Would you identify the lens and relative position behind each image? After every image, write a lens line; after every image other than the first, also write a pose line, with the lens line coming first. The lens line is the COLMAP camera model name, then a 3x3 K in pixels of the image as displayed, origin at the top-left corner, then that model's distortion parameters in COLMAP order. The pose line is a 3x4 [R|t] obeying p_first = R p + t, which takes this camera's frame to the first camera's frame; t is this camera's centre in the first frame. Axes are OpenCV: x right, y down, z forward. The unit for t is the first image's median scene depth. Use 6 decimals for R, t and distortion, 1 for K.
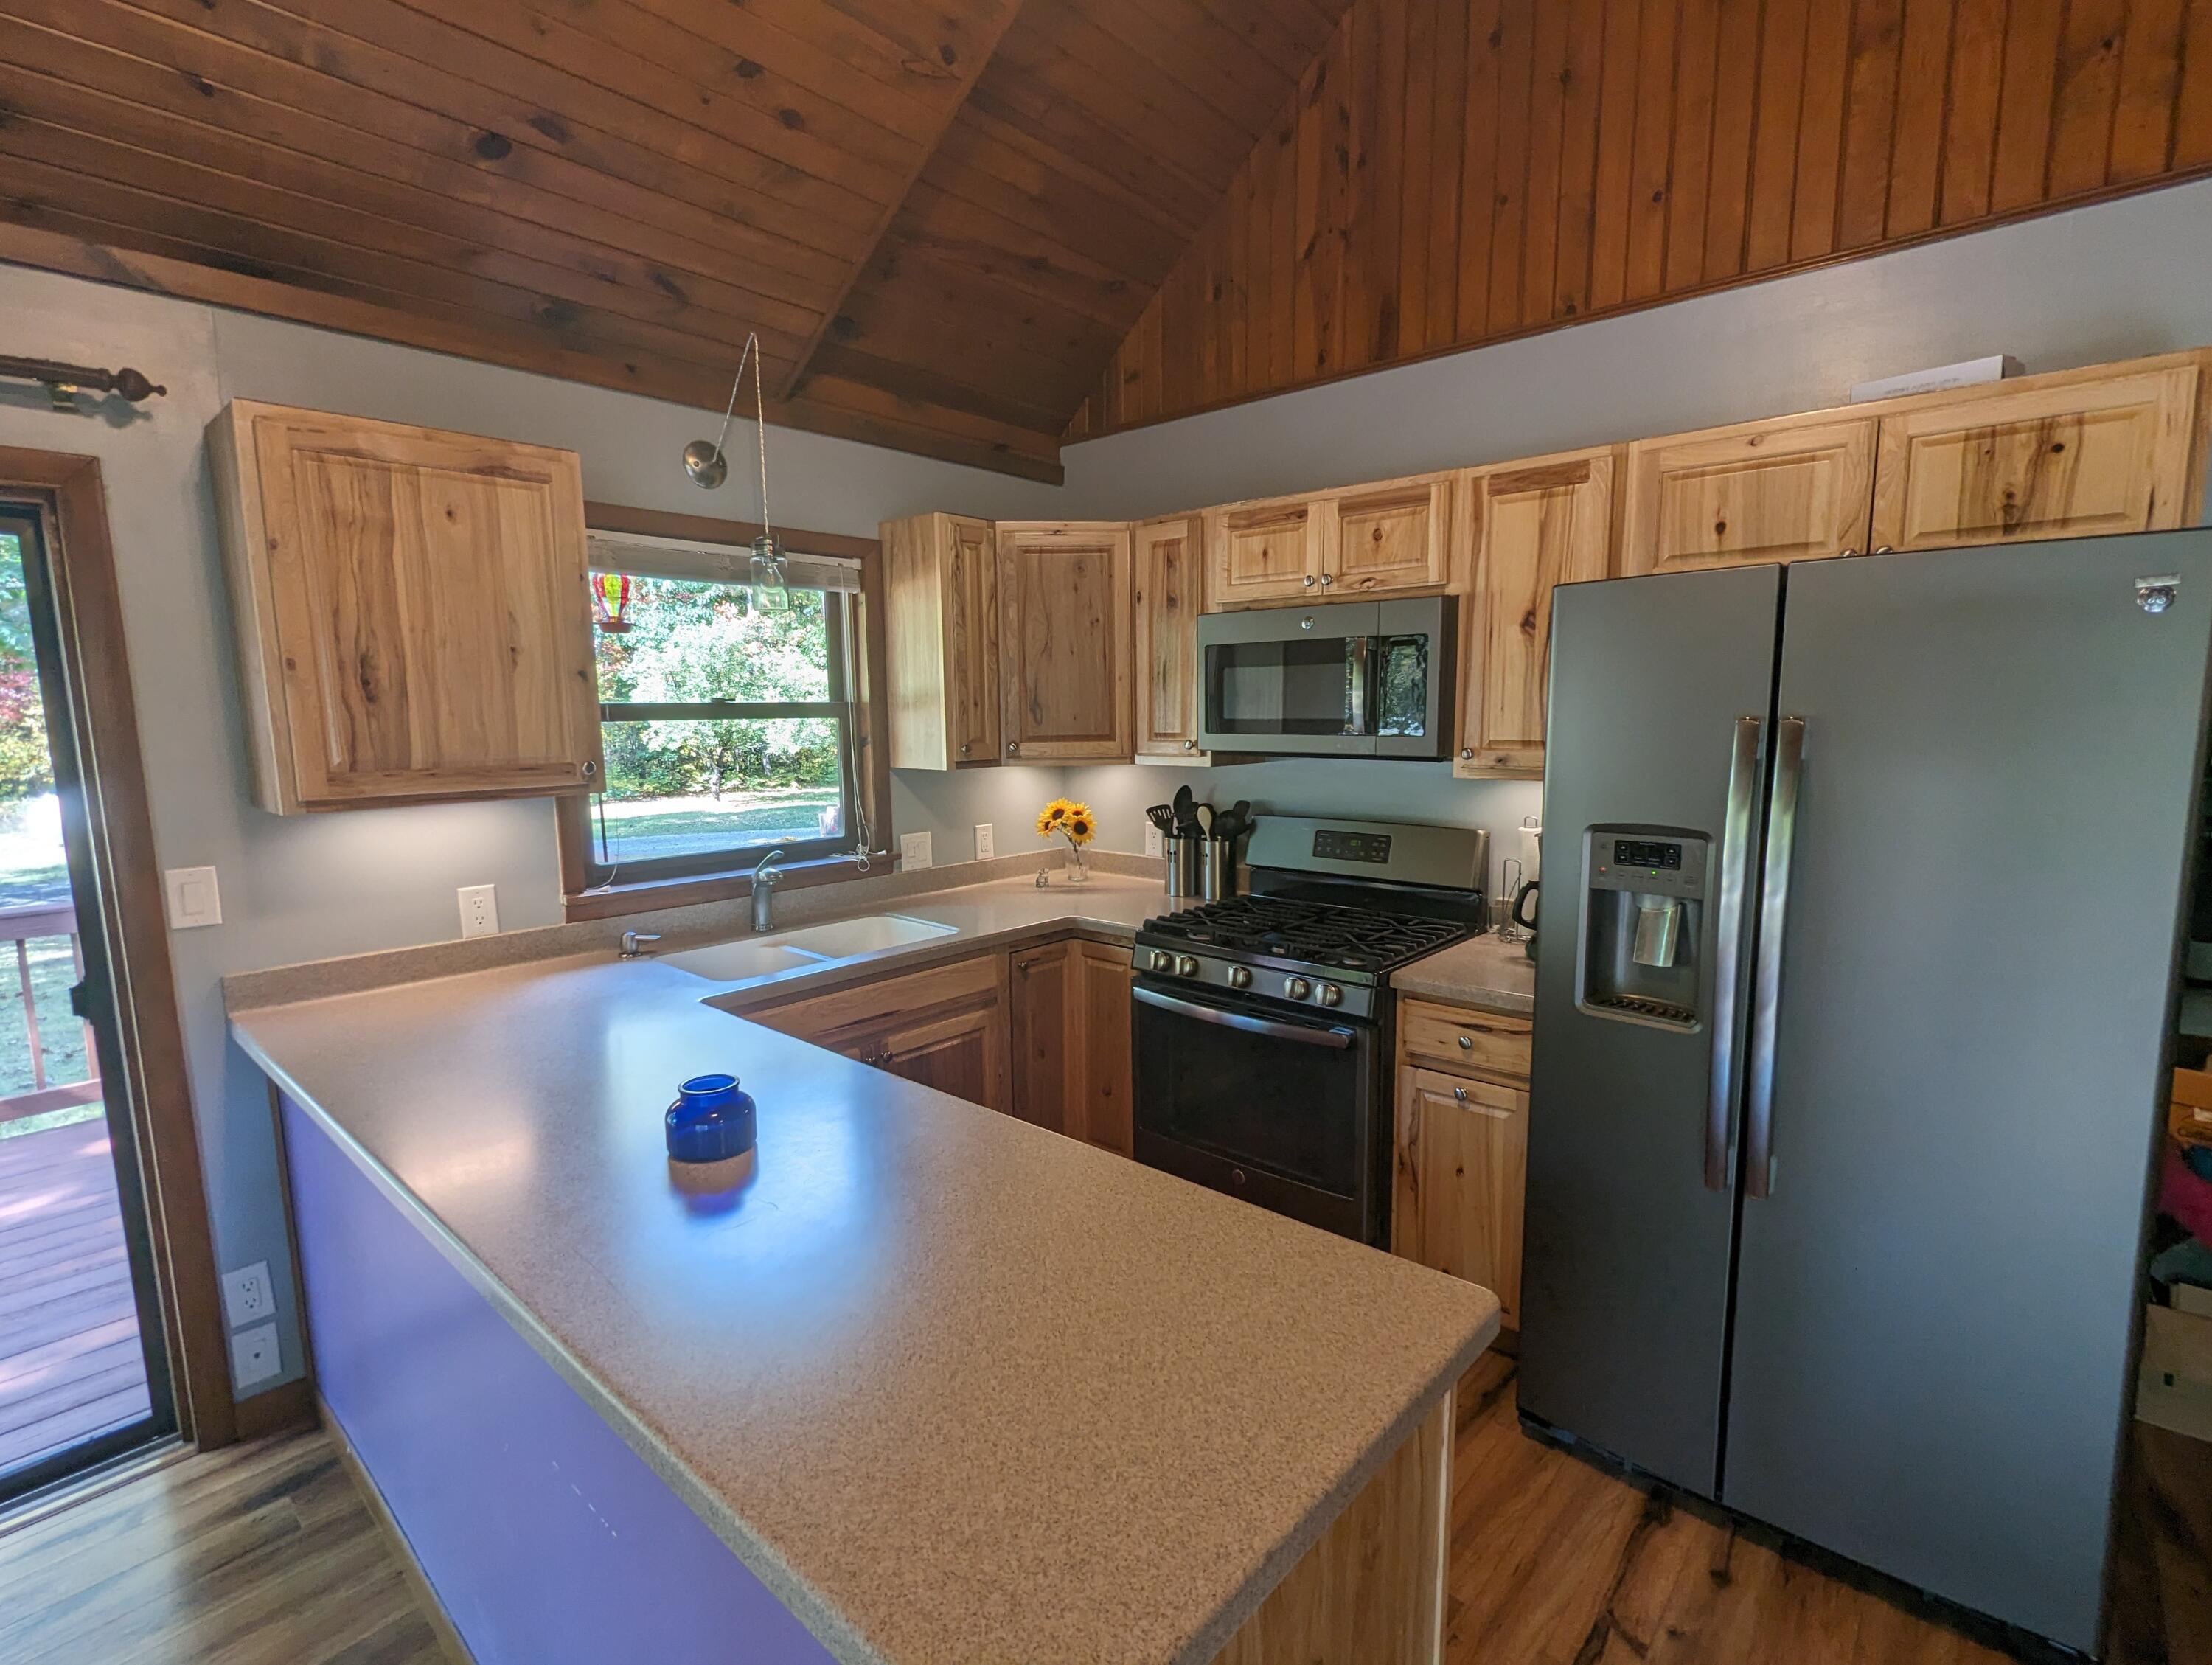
lens RADIAL K [[1036.7, 0, 1121.4], [0, 1036.7, 846.6], [0, 0, 1]] dist [-0.001352, -0.003207]
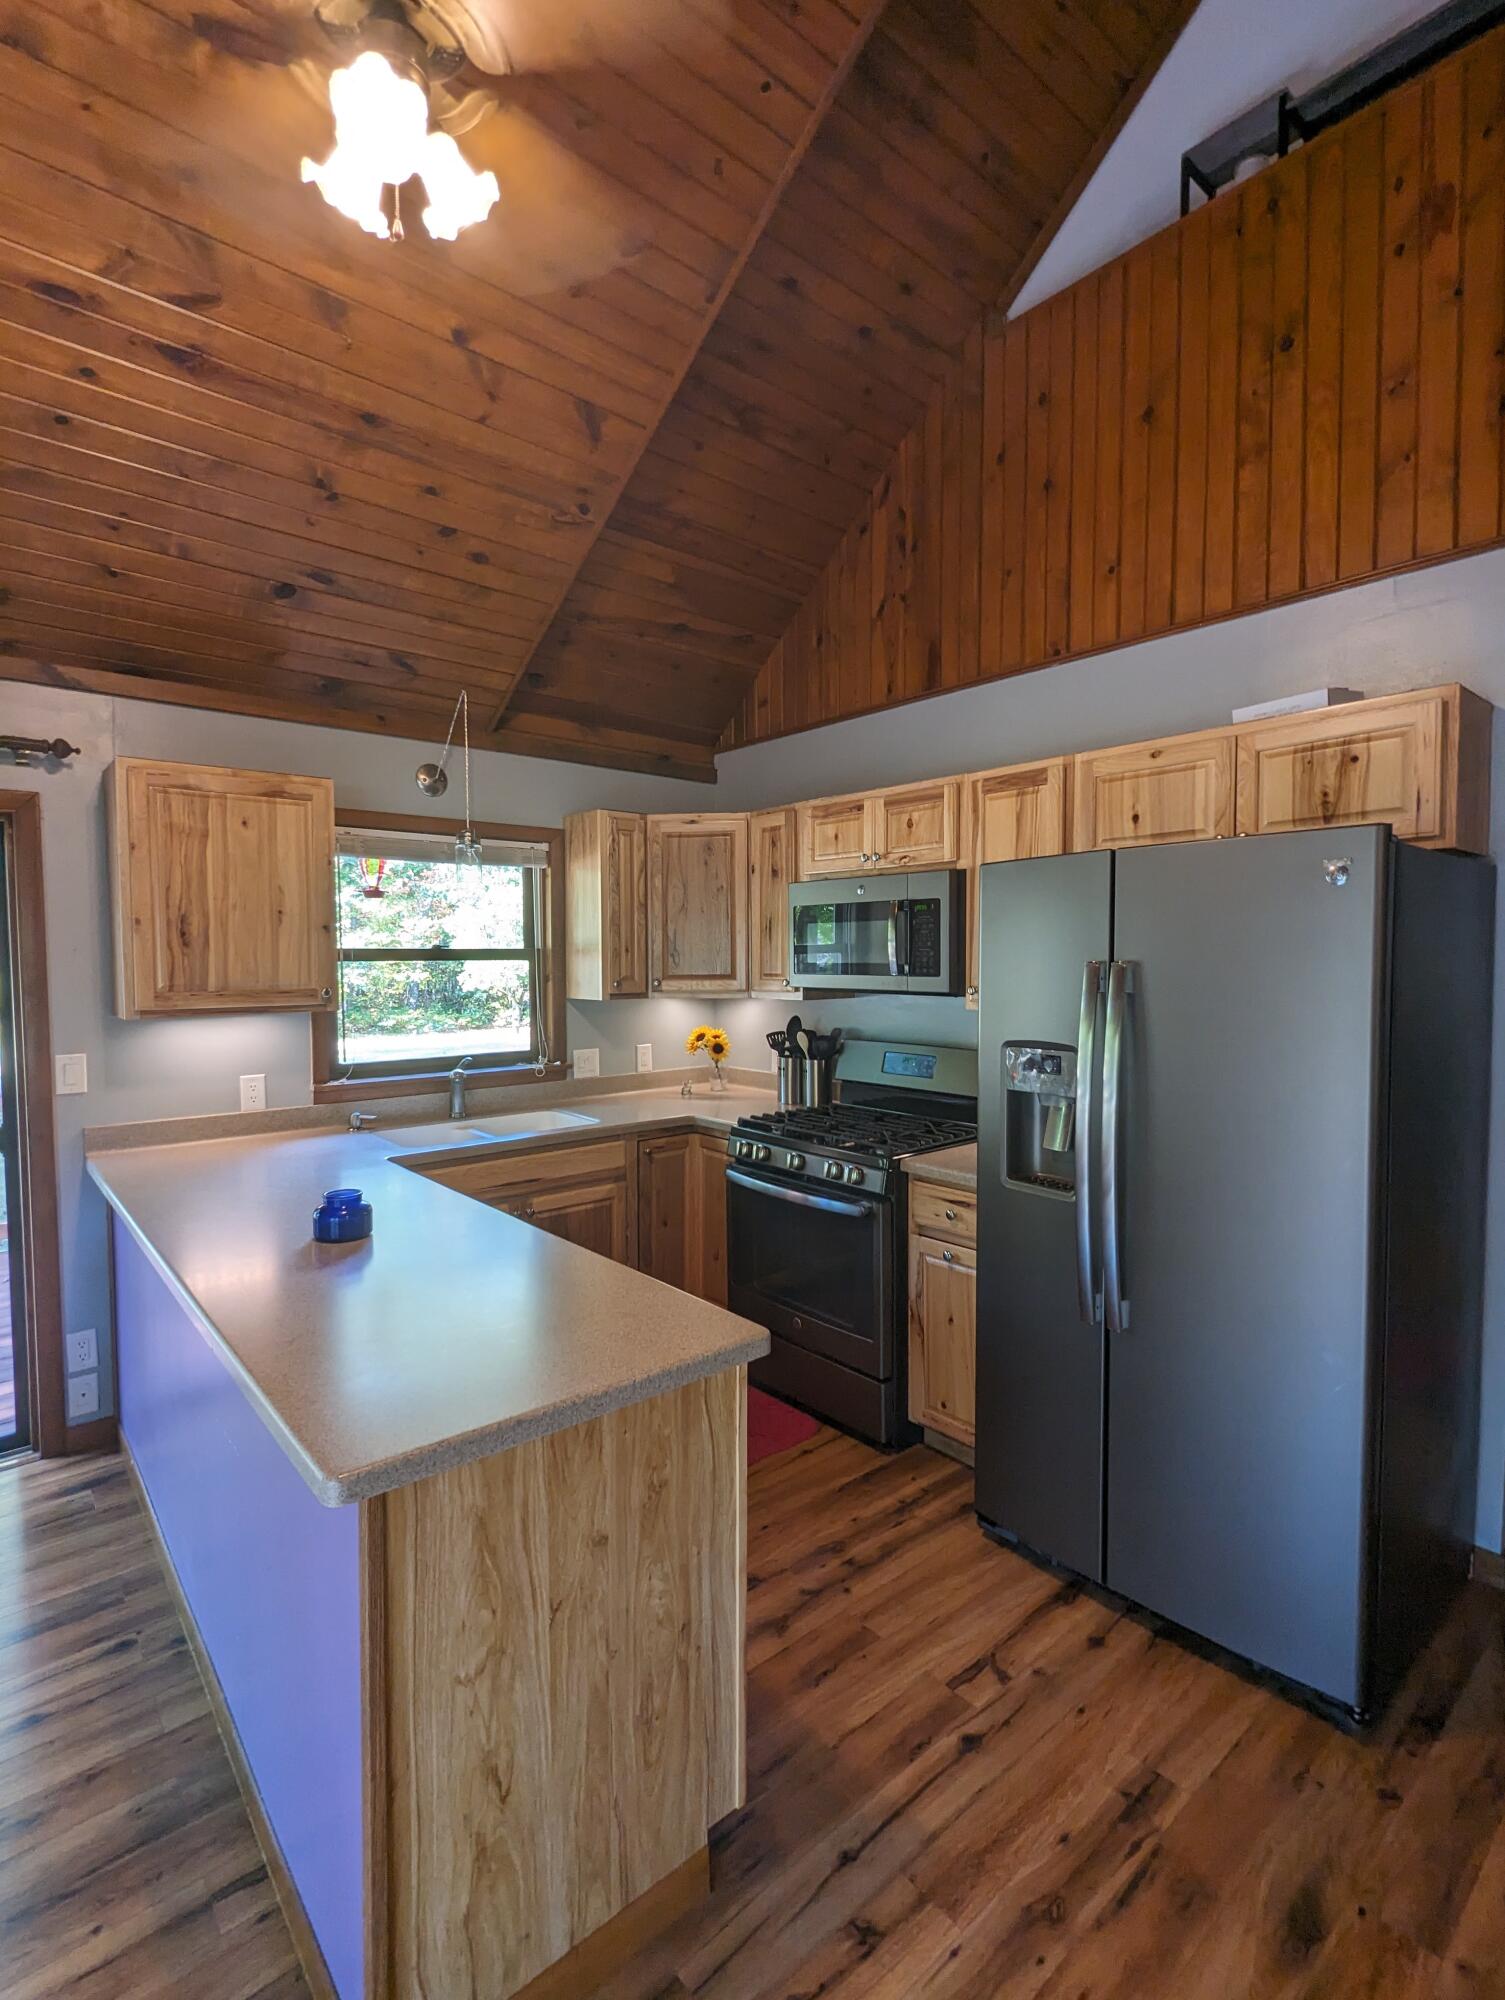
lens RADIAL K [[937.3, 0, 747.1], [0, 937.3, 995.0], [0, 0, 1]] dist [-0.001352, -0.003207]
pose [[0.989683, 0.011302, -0.142829, 0.256880], [-0.024471, 0.995570, -0.090784, 0.031780], [0.141170, 0.093343, 0.985575, -0.205738]]
